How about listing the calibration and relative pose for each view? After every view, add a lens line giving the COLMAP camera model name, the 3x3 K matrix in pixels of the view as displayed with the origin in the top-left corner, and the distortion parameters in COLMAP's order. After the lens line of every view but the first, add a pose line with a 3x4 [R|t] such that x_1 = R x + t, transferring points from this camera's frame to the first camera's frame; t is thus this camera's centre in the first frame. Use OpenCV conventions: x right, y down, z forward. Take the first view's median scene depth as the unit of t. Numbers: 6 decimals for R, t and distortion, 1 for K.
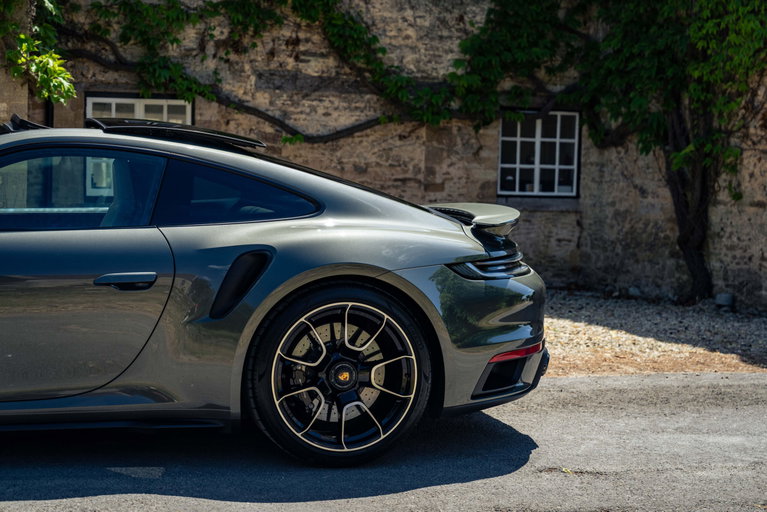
lens RADIAL K [[1377.0, 0, 389.0], [0, 1377.0, 288.6], [0, 0, 1]] dist [0.026194, 0.000000]
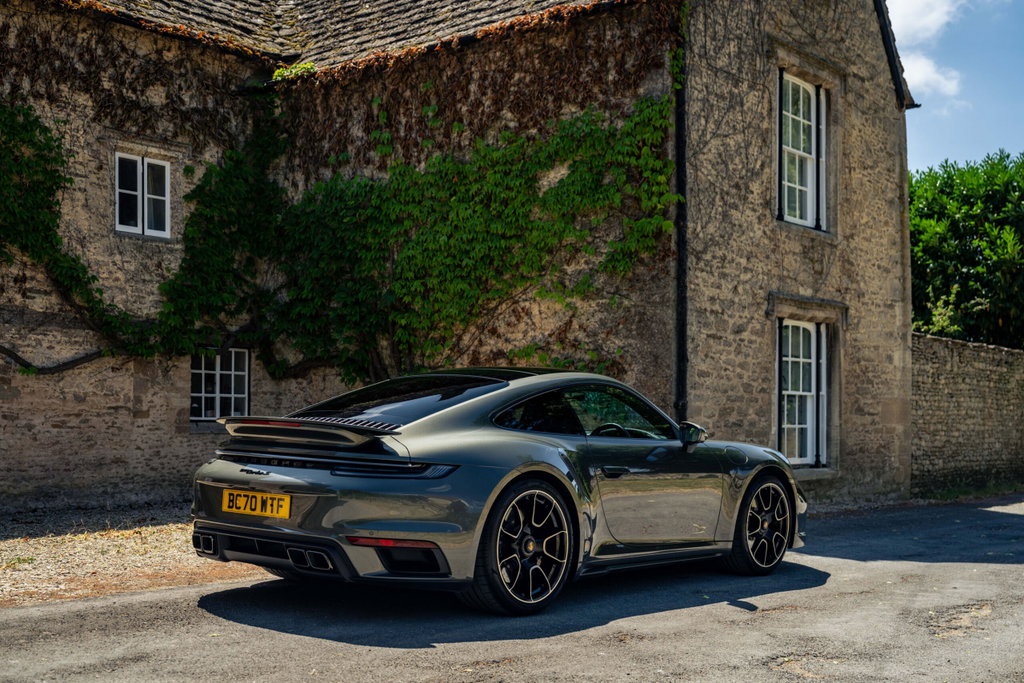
lens RADIAL K [[1285.0, 0, 500.7], [0, 1285.0, 455.6], [0, 0, 1]] dist [0.011253, 0.000000]
pose [[0.824572, -0.032474, 0.564825, -0.327185], [0.055757, 0.998156, -0.024011, 0.000935], [-0.563004, 0.051292, 0.824861, -0.019193]]
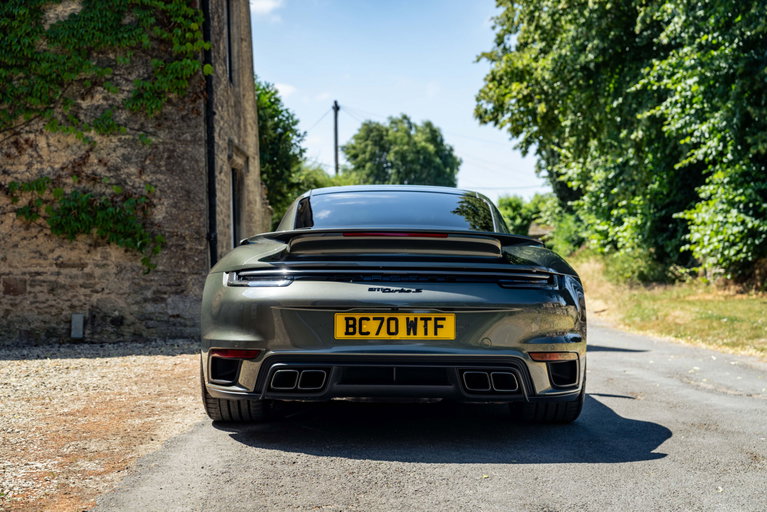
lens RADIAL K [[1077.8, 0, 384.6], [0, 1077.8, 254.3], [0, 0, 1]] dist [0.003737, 0.000000]
pose [[0.246209, -0.018041, 0.969049, -0.467050], [0.096605, 0.995305, -0.006014, -0.018444], [-0.964390, 0.095096, 0.246795, 0.322709]]
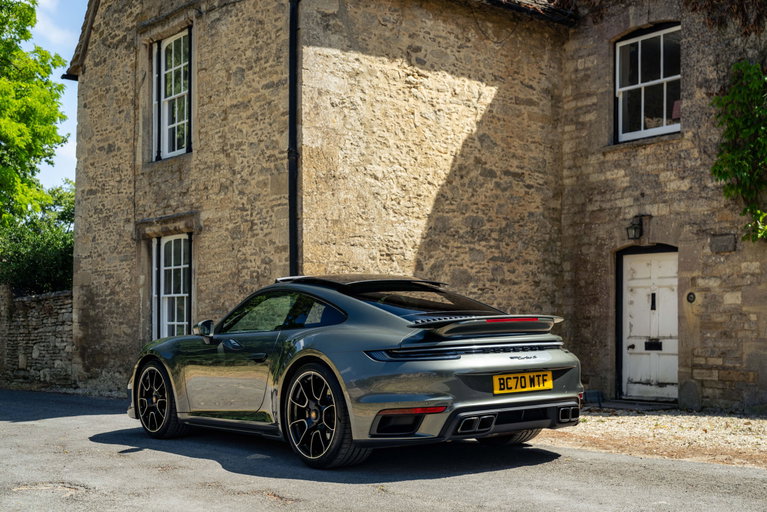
lens RADIAL K [[1077.8, 0, 379.4], [0, 1077.8, 318.2], [0, 0, 1]] dist [0.003737, 0.000000]
pose [[0.362726, -0.036848, -0.931167, 0.467182], [-0.058469, 0.996349, -0.062203, 0.008051], [0.930060, 0.077008, 0.359247, 0.215843]]
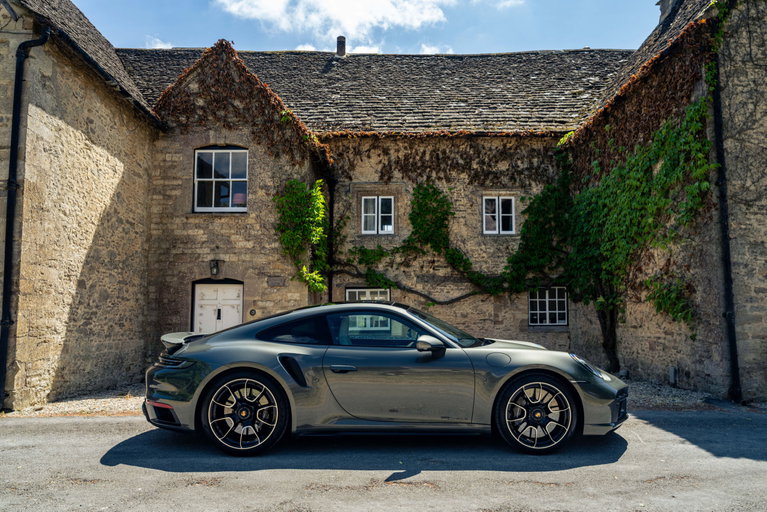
lens RADIAL K [[590.5, 0, 401.0], [0, 590.5, 267.8], [0, 0, 1]] dist [-0.015668, 0.015113]
pose [[0.968832, -0.050410, -0.242536, 0.120190], [0.009379, 0.985838, -0.167437, -0.002860], [0.247542, 0.159944, 0.955584, 0.036846]]
